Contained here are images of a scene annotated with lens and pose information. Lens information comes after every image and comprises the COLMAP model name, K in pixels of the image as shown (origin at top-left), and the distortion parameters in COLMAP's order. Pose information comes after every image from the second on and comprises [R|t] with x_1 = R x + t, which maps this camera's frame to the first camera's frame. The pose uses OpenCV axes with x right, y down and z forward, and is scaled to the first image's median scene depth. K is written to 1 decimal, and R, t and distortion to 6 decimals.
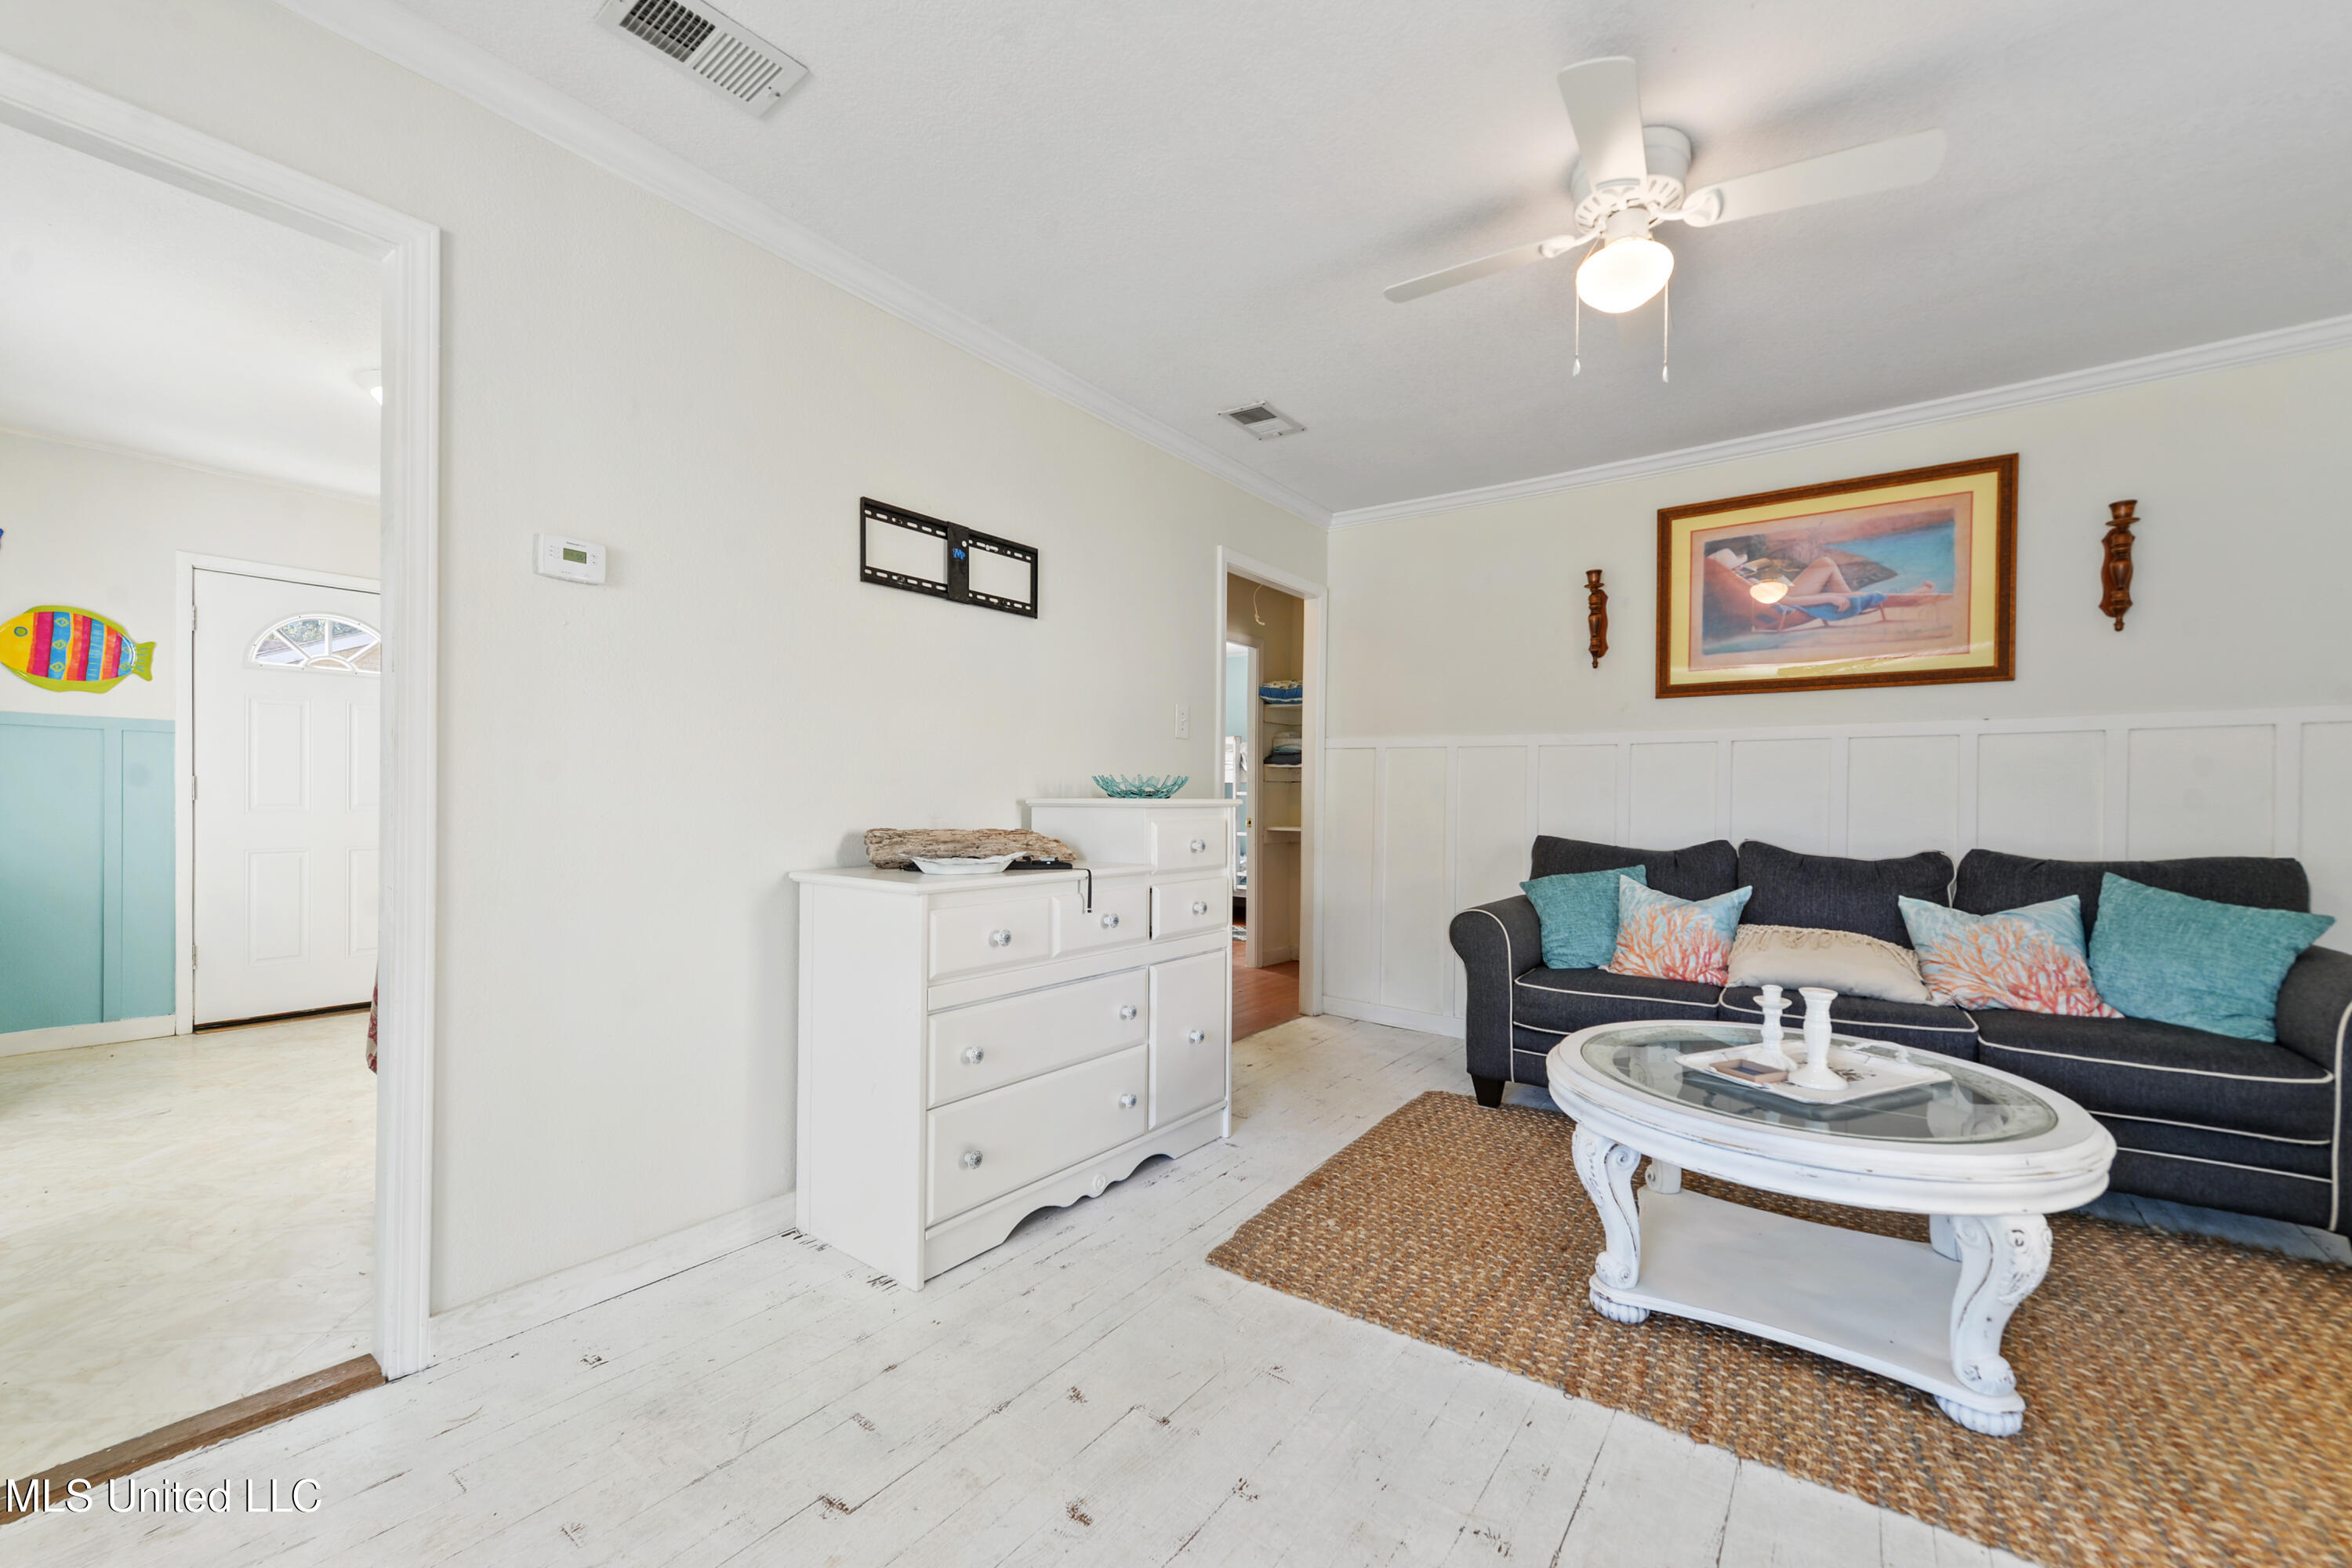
lens RADIAL K [[950.1, 0, 1167.2], [0, 950.1, 797.2], [0, 0, 1]] dist [0.002590, 0.000280]
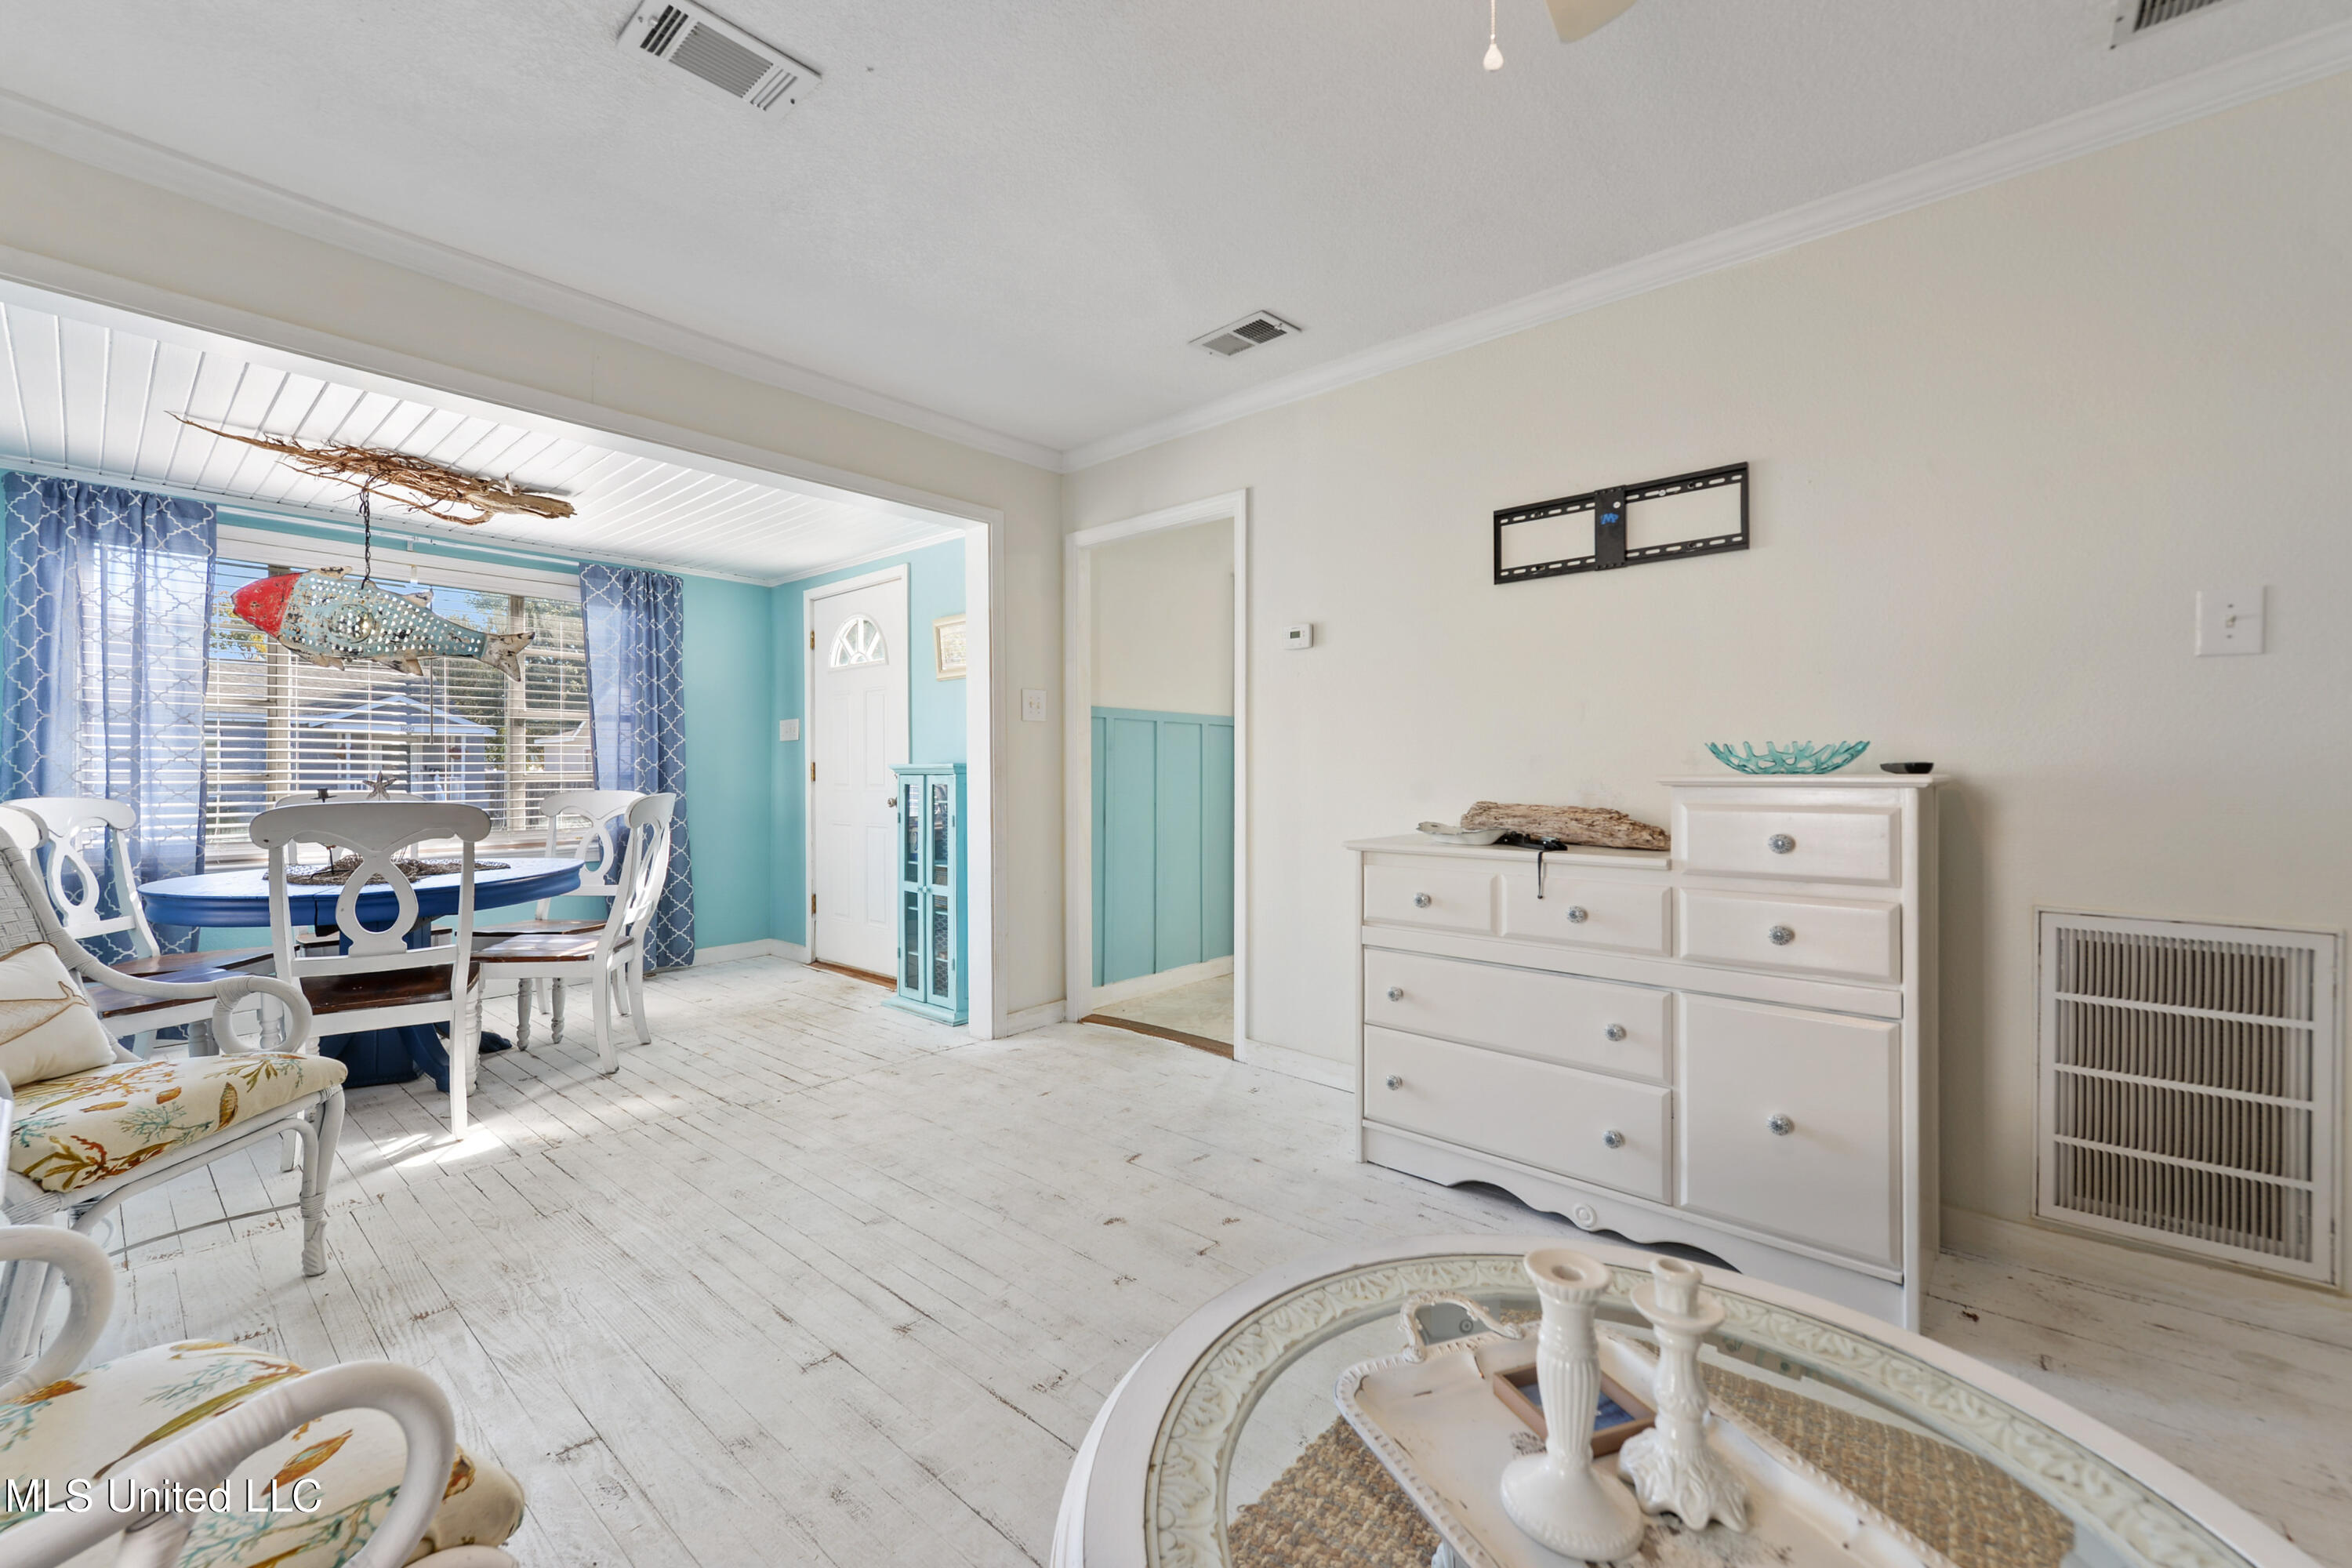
lens RADIAL K [[950.1, 0, 1167.2], [0, 950.1, 797.2], [0, 0, 1]] dist [0.002590, 0.000280]
pose [[-0.093921, 0.010119, -0.995528, 1.280418], [-0.005181, 0.999930, 0.010653, 0.024895], [0.995566, 0.006159, -0.093862, 1.080558]]
